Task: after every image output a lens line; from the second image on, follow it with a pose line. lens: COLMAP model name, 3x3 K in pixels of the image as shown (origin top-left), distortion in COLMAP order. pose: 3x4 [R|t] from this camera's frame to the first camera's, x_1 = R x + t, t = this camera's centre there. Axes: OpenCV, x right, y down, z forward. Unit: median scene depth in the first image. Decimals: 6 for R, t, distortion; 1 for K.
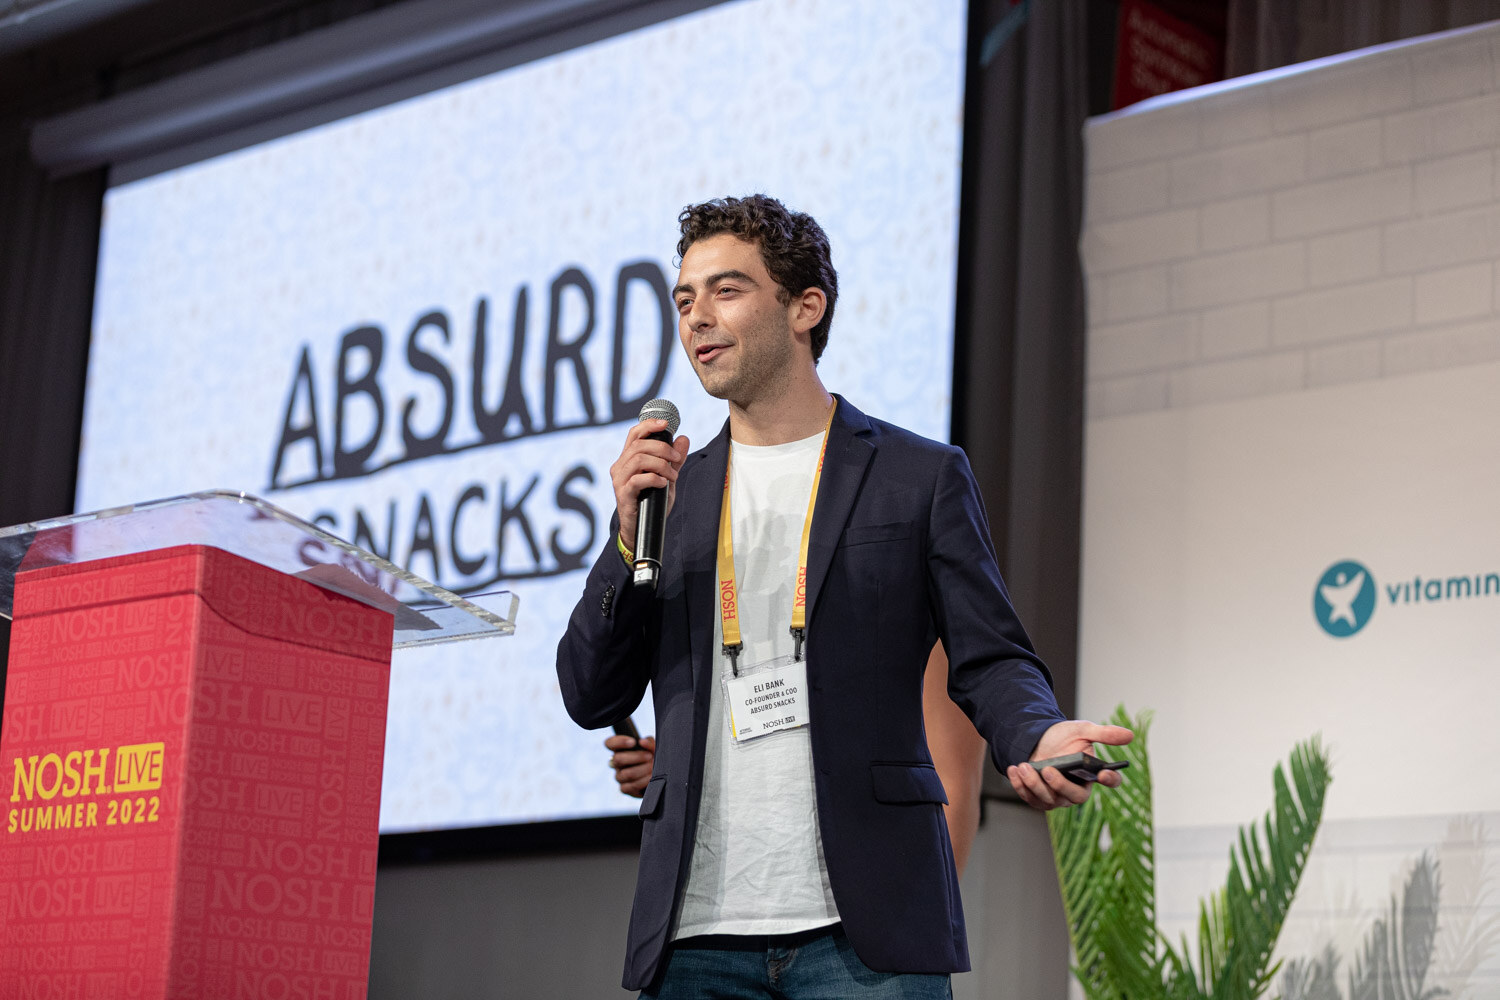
lens RADIAL K [[3750.5, 0, 750.0], [0, 3750.5, 500.0], [0, 0, 1]] dist [0.044974, -1.063370]
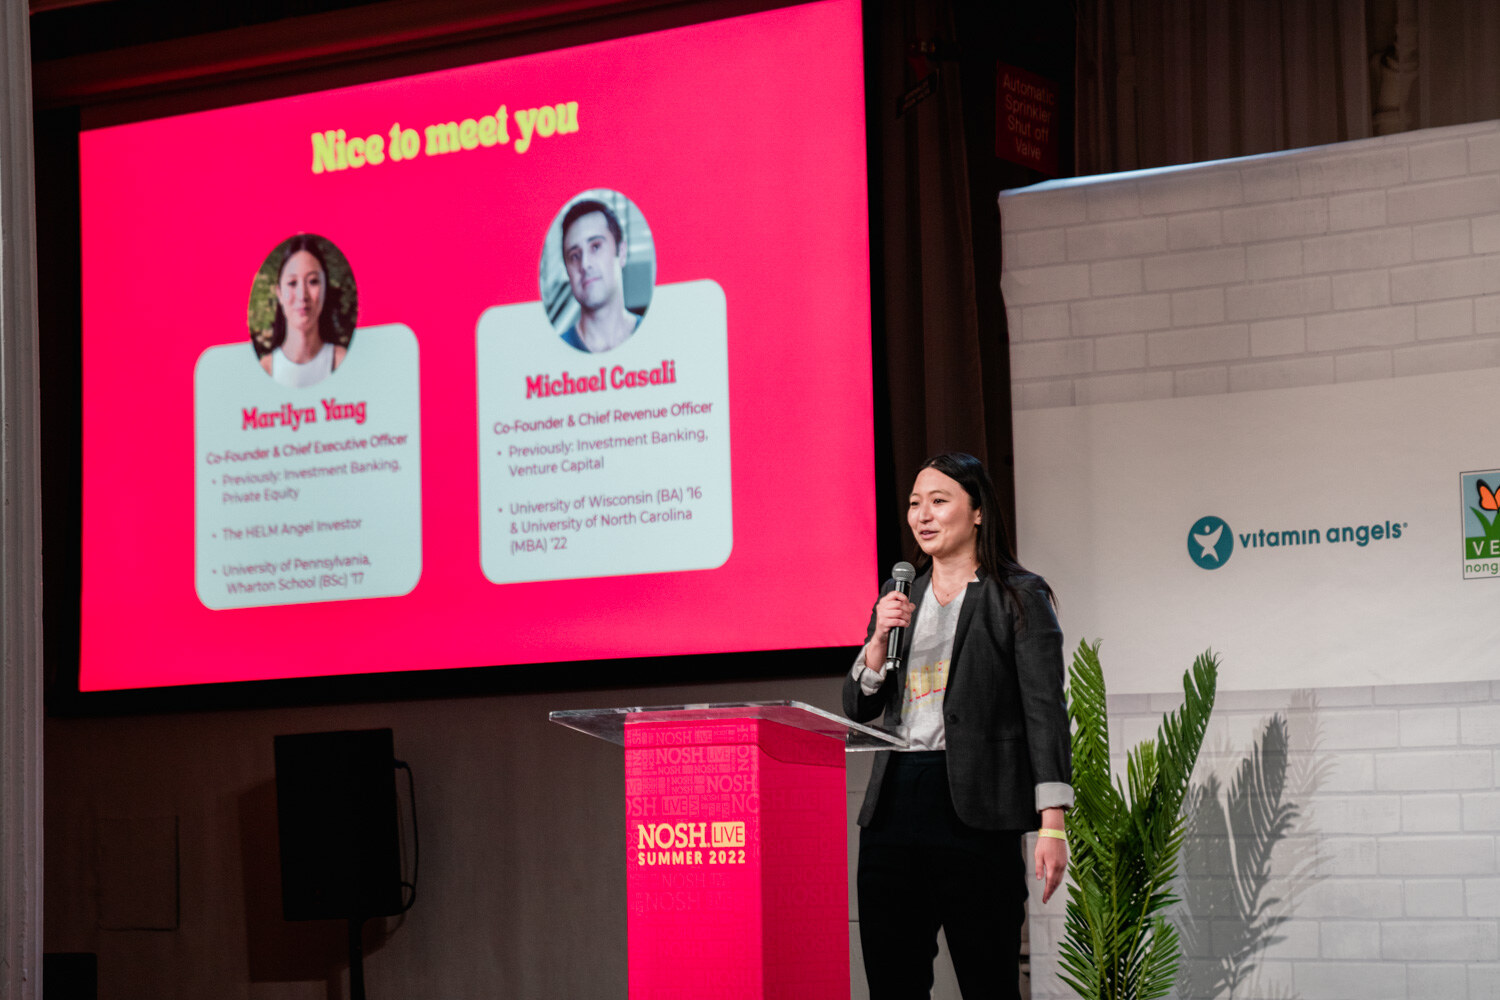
lens RADIAL K [[4241.6, 0, 686.0], [0, 4241.6, 519.7], [0, 0, 1]] dist [0.276550, 0.109339]
pose [[0.991533, -0.063343, 0.113355, -0.417483], [0.048626, 0.990558, 0.128183, -0.366076], [-0.120404, -0.121586, 0.985251, -1.117290]]
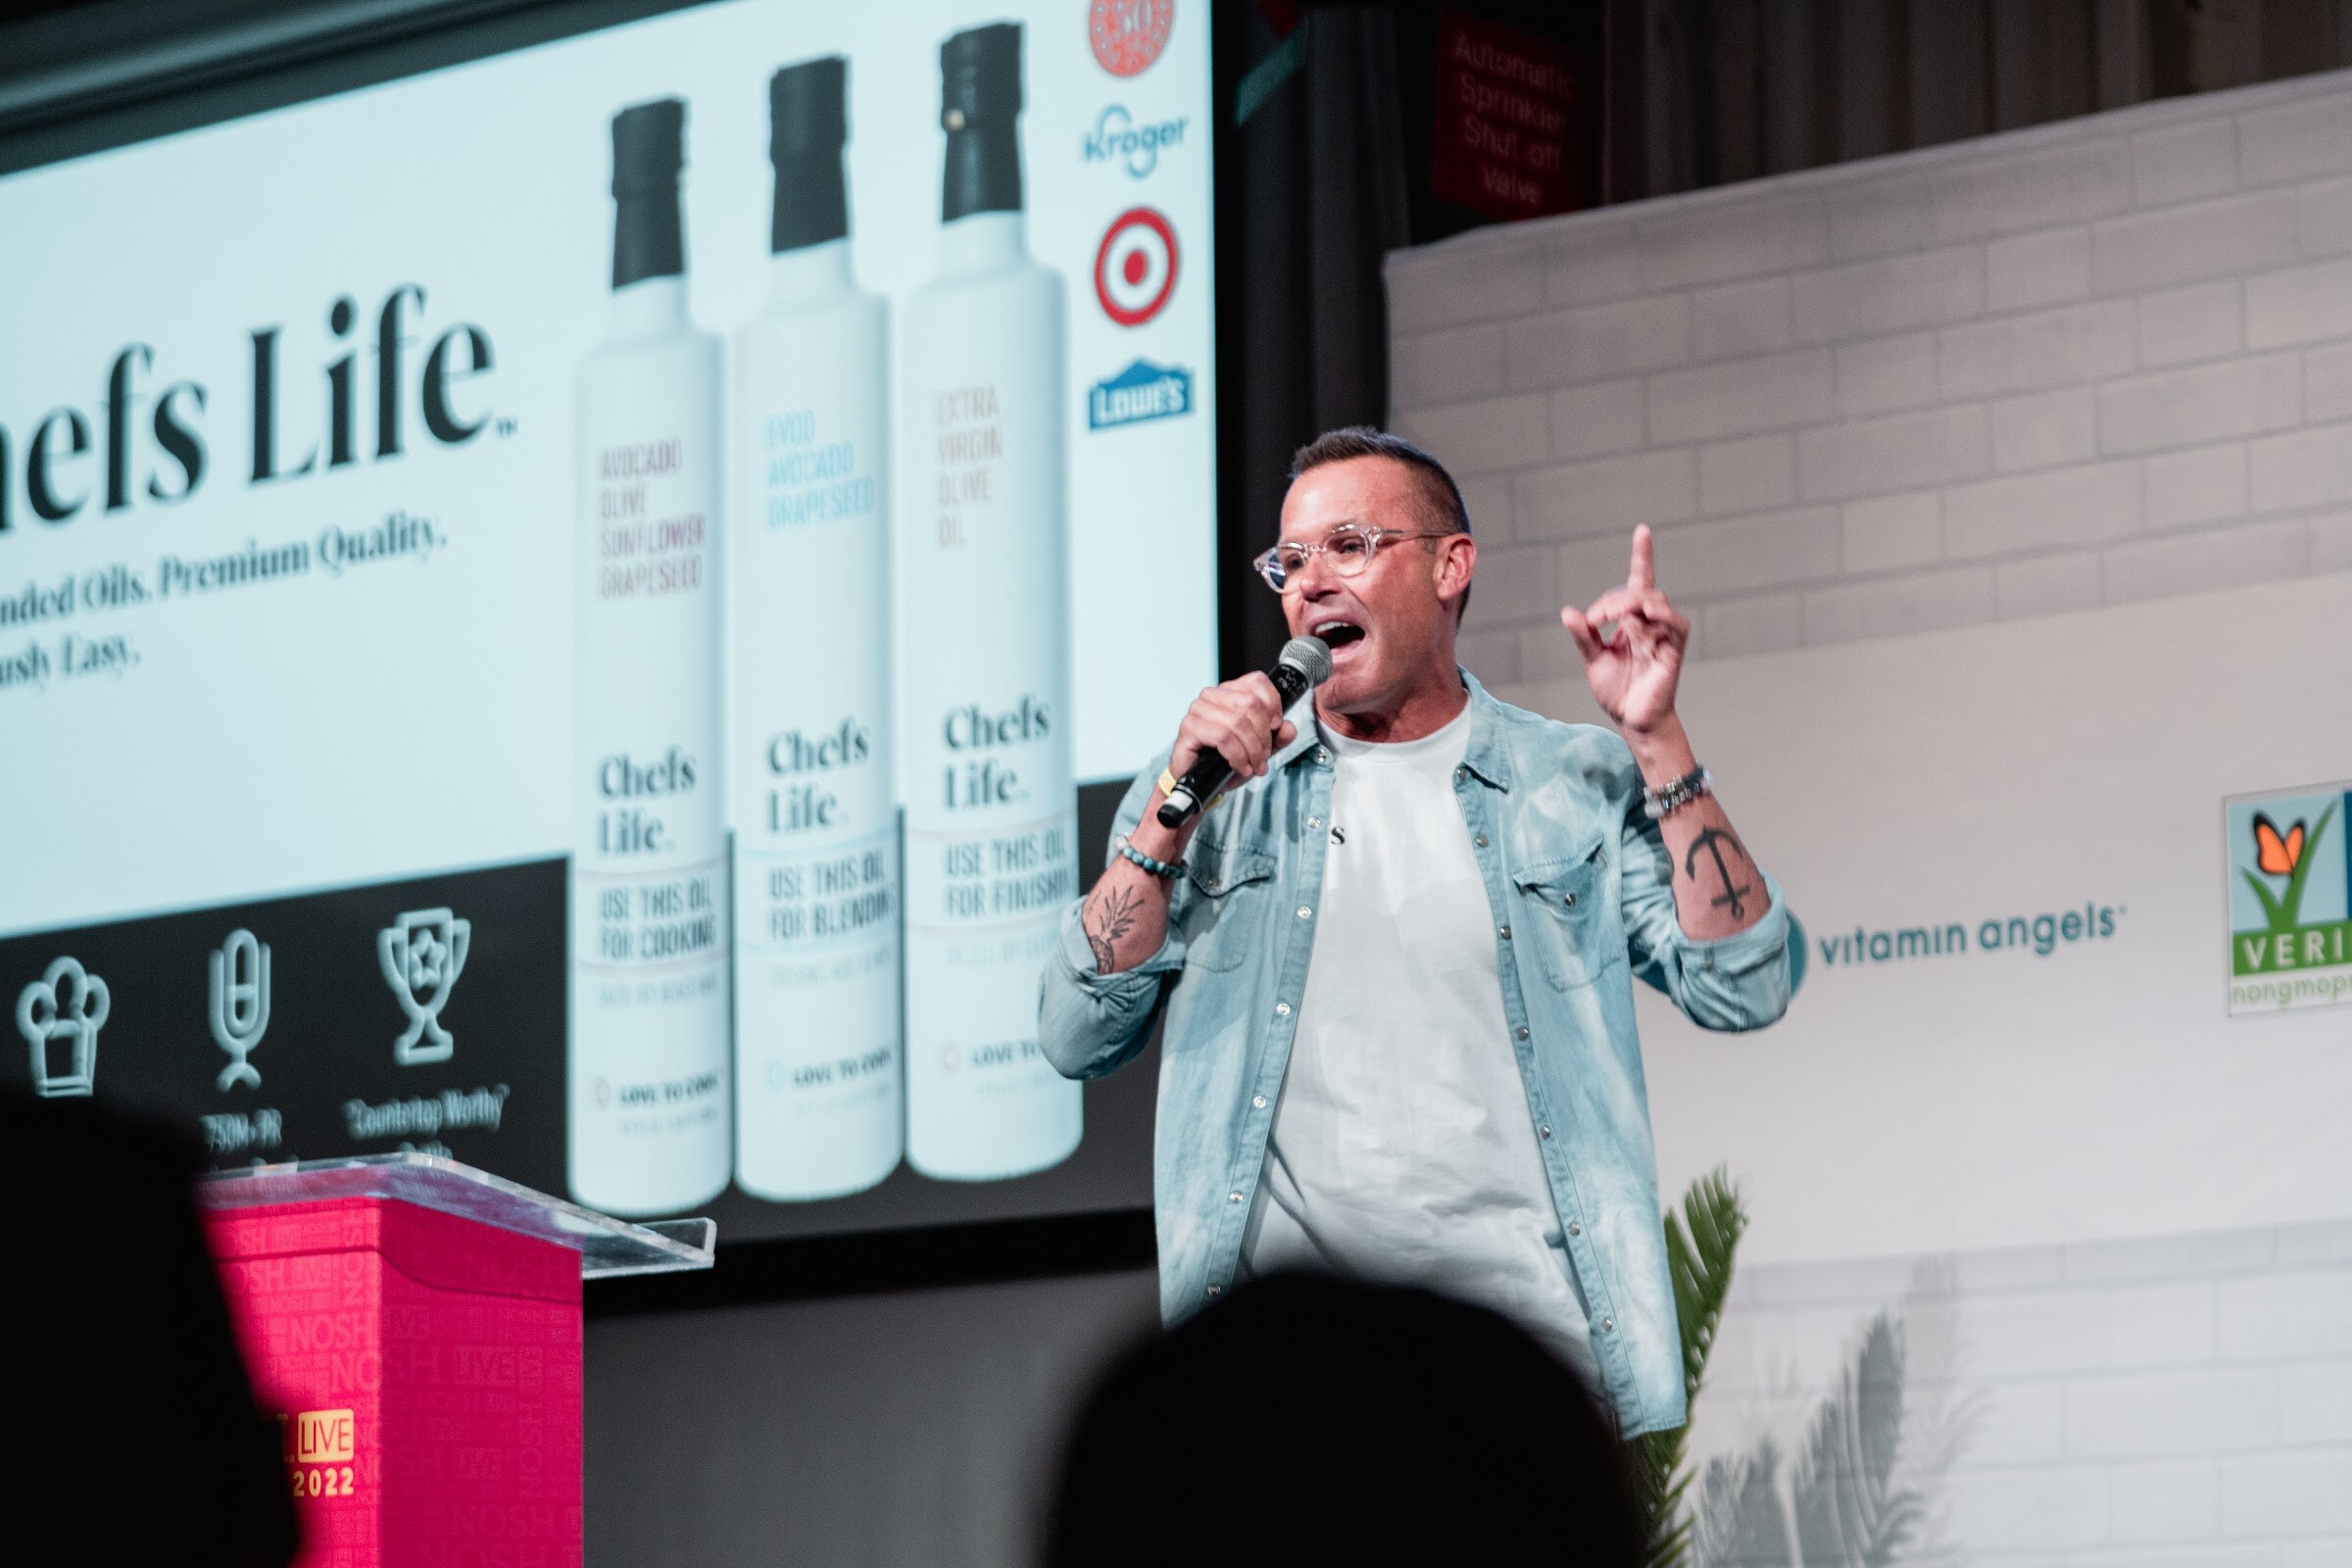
lens RADIAL K [[8608.9, 0, 1120.7], [0, 8608.9, 782.2], [0, 0, 1]] dist [-0.143349, -0.074174]
pose [[0.997940, -0.058761, 0.025765, -0.010214], [0.056809, 0.995866, 0.070872, -0.229803], [-0.029823, -0.069262, 0.997153, -1.122421]]
